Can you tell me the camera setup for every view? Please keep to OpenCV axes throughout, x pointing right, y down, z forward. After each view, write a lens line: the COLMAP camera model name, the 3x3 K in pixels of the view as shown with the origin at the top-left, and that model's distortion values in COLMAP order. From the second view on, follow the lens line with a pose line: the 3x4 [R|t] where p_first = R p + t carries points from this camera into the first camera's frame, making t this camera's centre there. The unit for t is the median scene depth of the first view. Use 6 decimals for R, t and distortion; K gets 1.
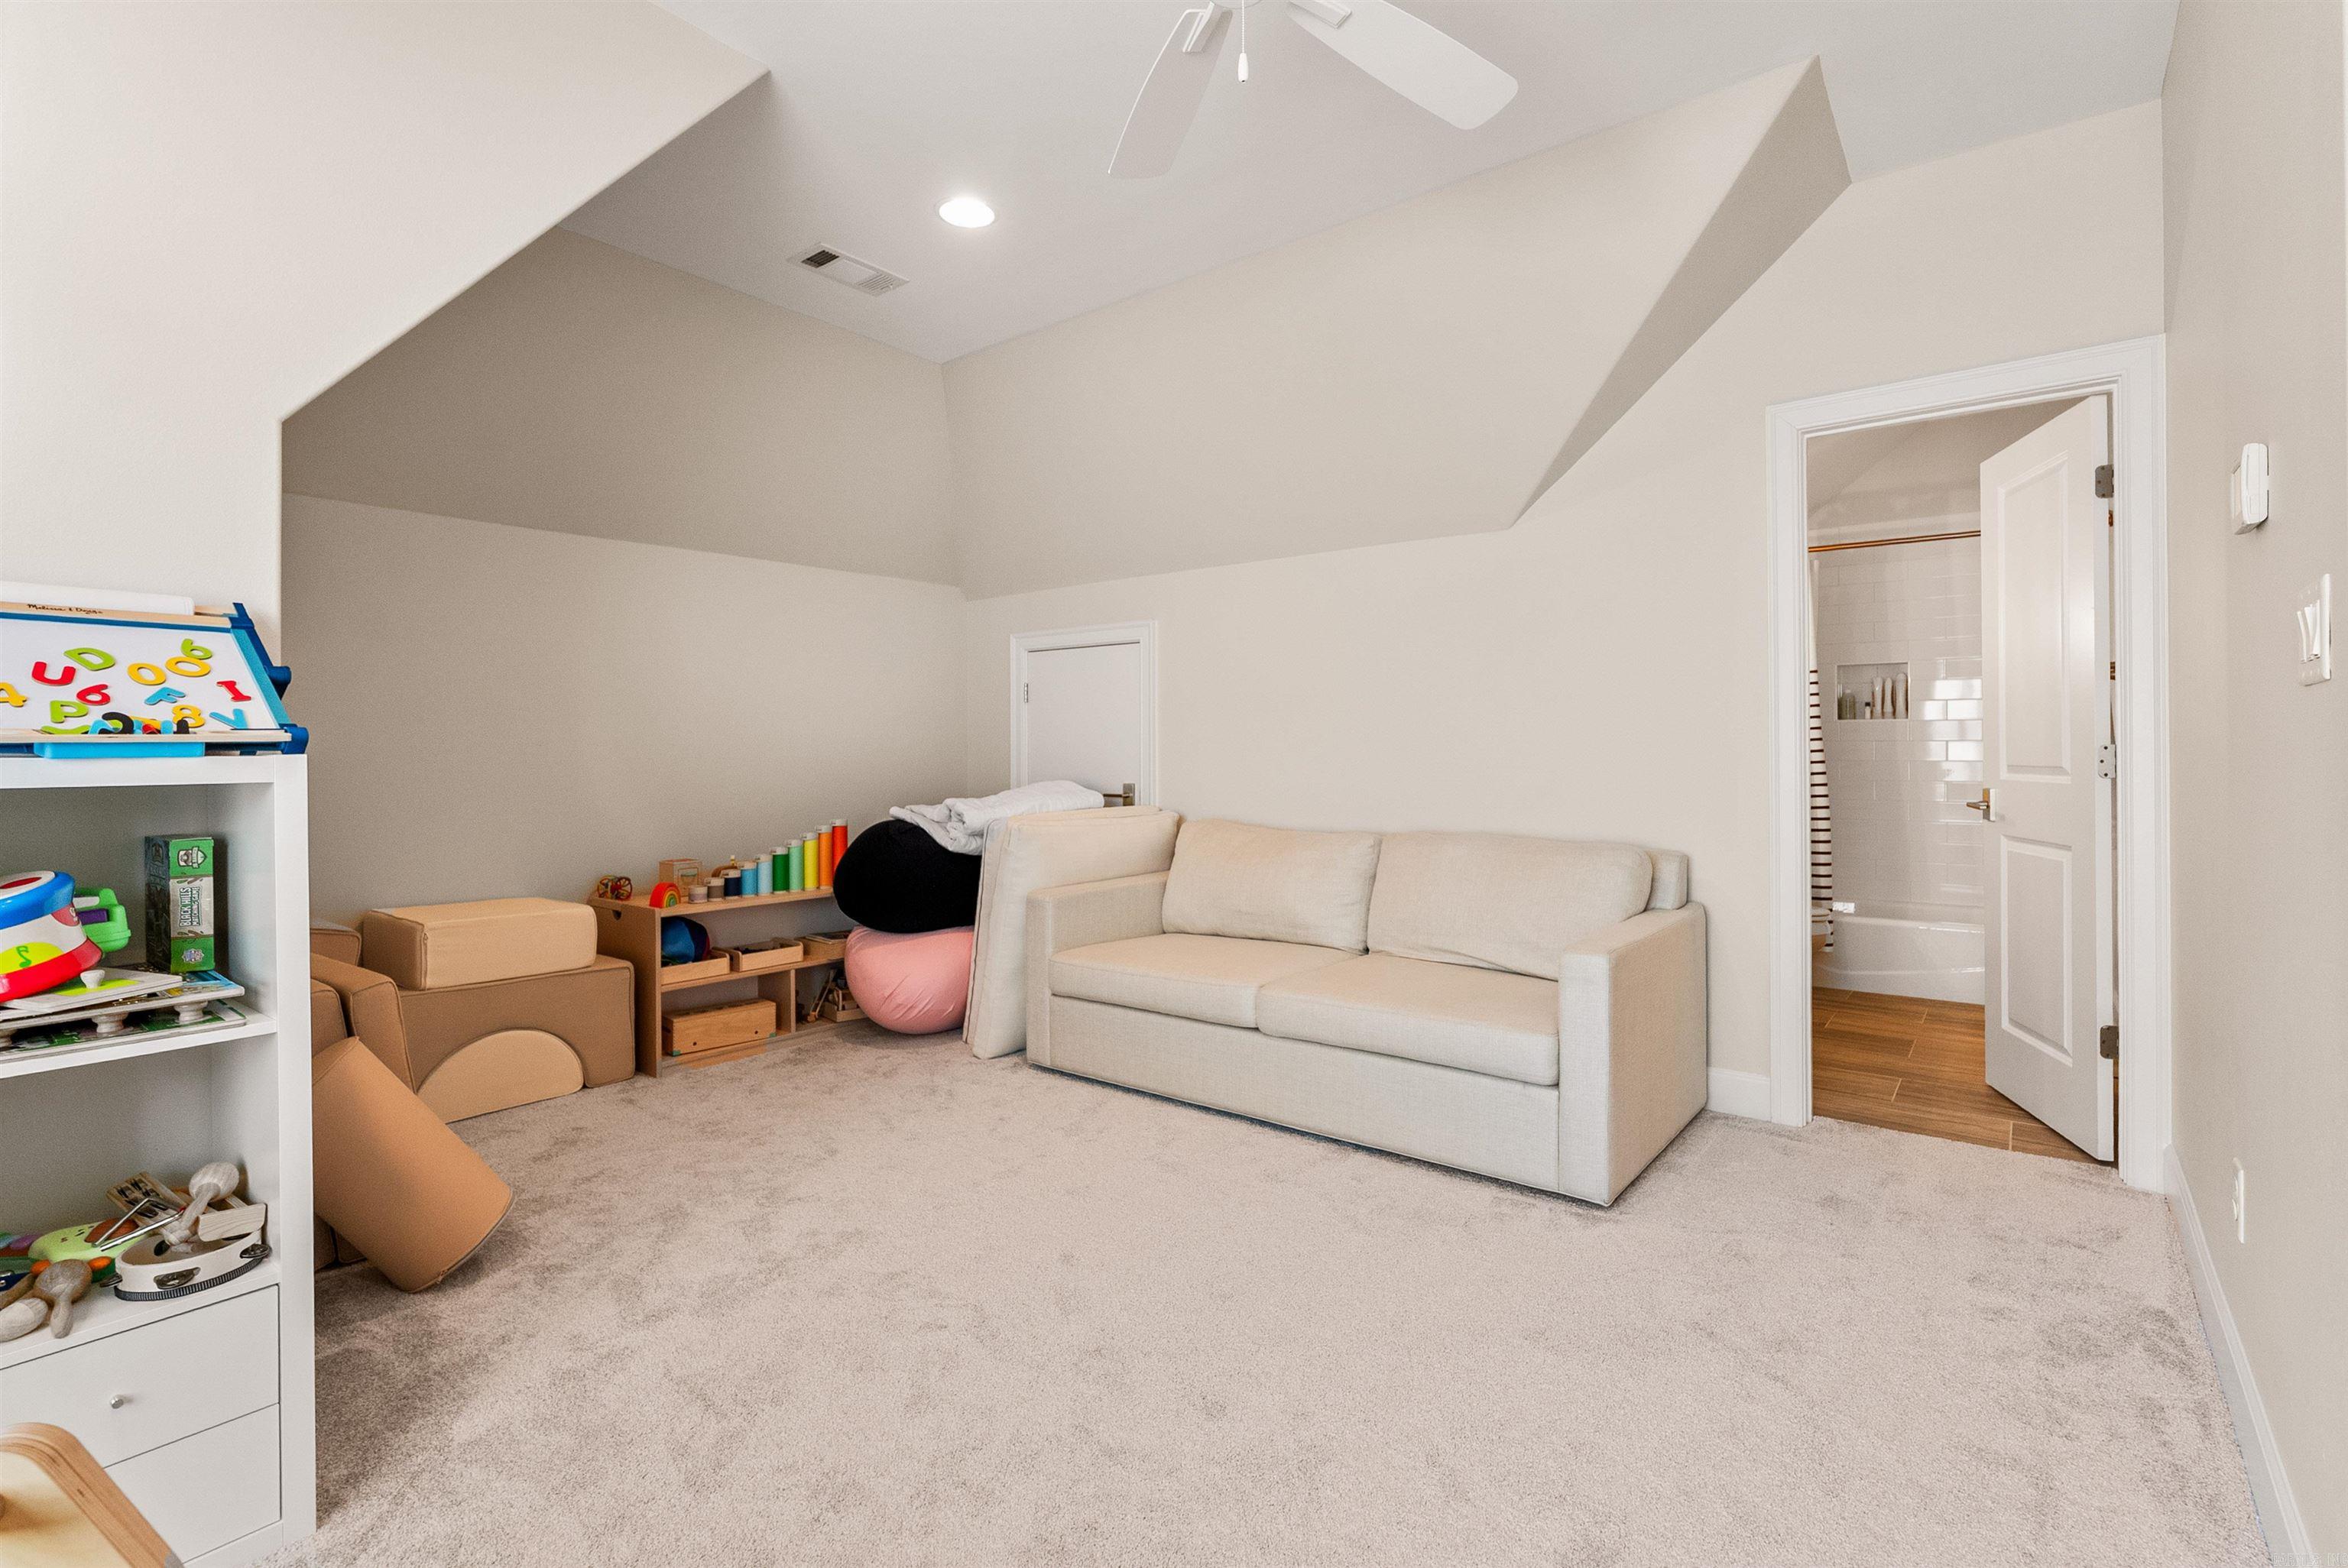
lens RADIAL K [[1076.1, 0, 1188.4], [0, 1076.1, 748.6], [0, 0, 1]] dist [-0.002034, -0.000590]
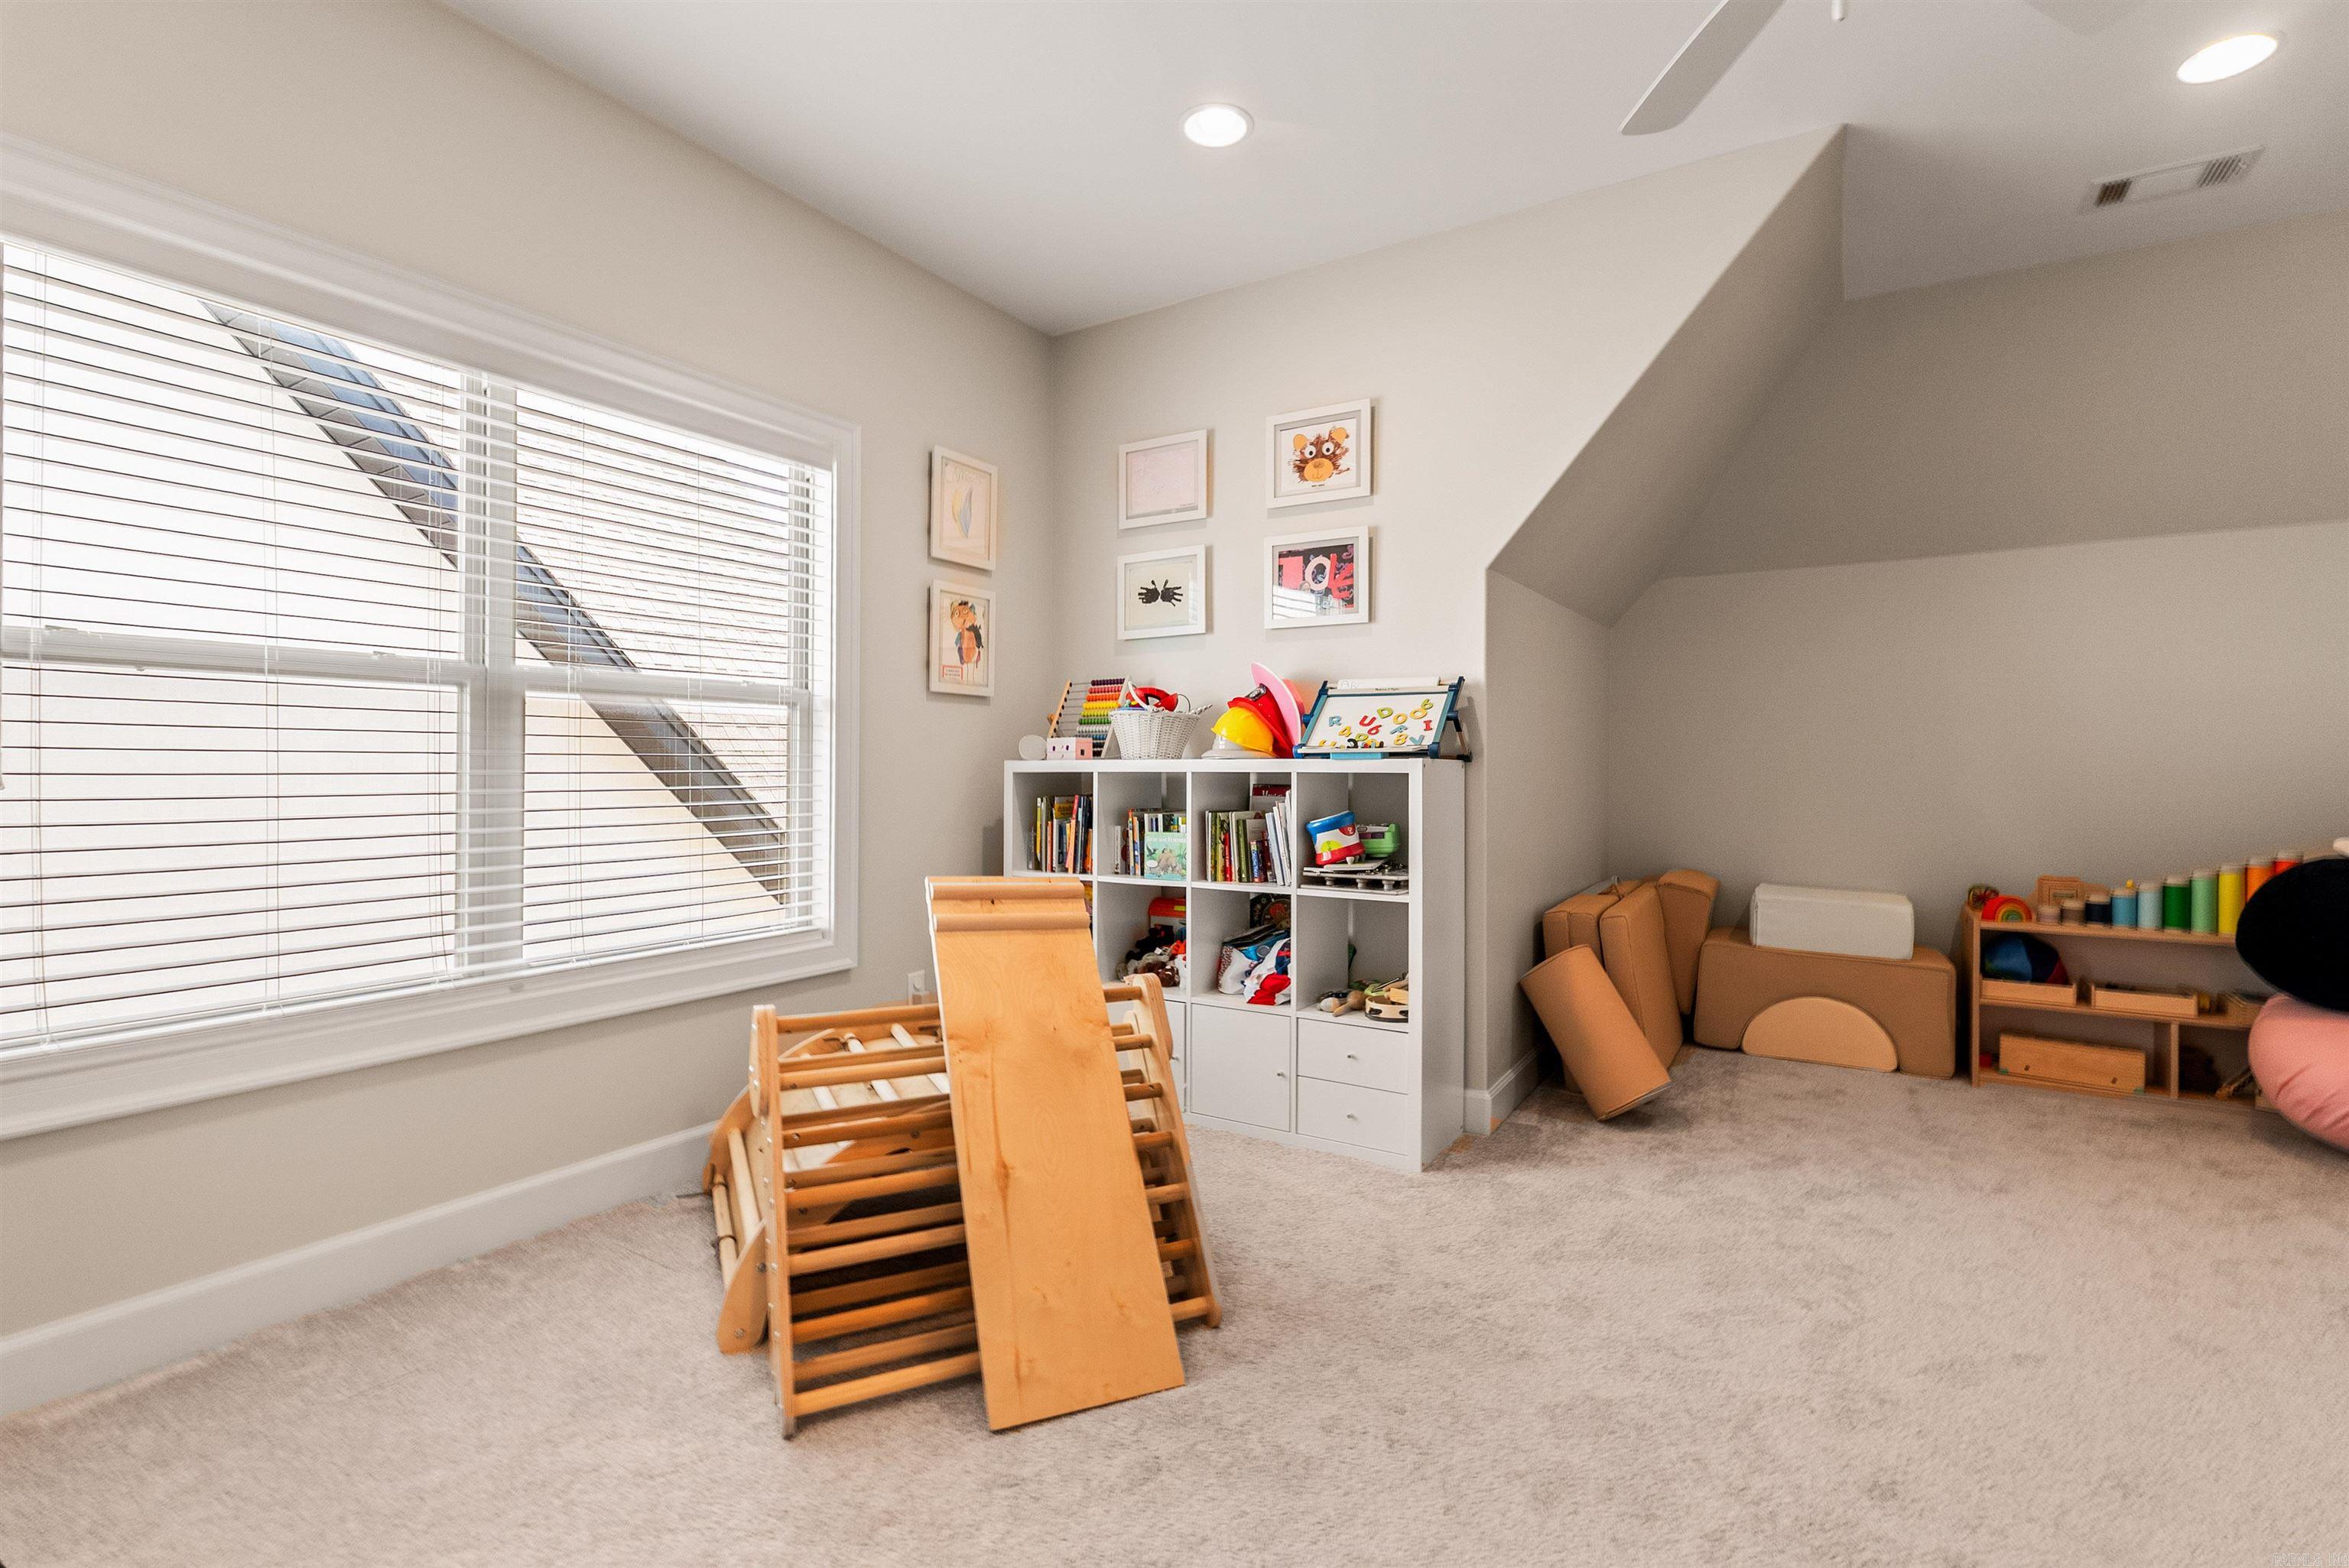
lens RADIAL K [[1067.5, 0, 1181.9], [0, 1067.5, 766.5], [0, 0, 1]] dist [-0.009150, 0.001156]
pose [[0.108159, 0.007744, -0.994103, 0.523816], [-0.004656, 0.999963, 0.007283, 0.004599], [0.994123, 0.003841, 0.108191, 0.201587]]
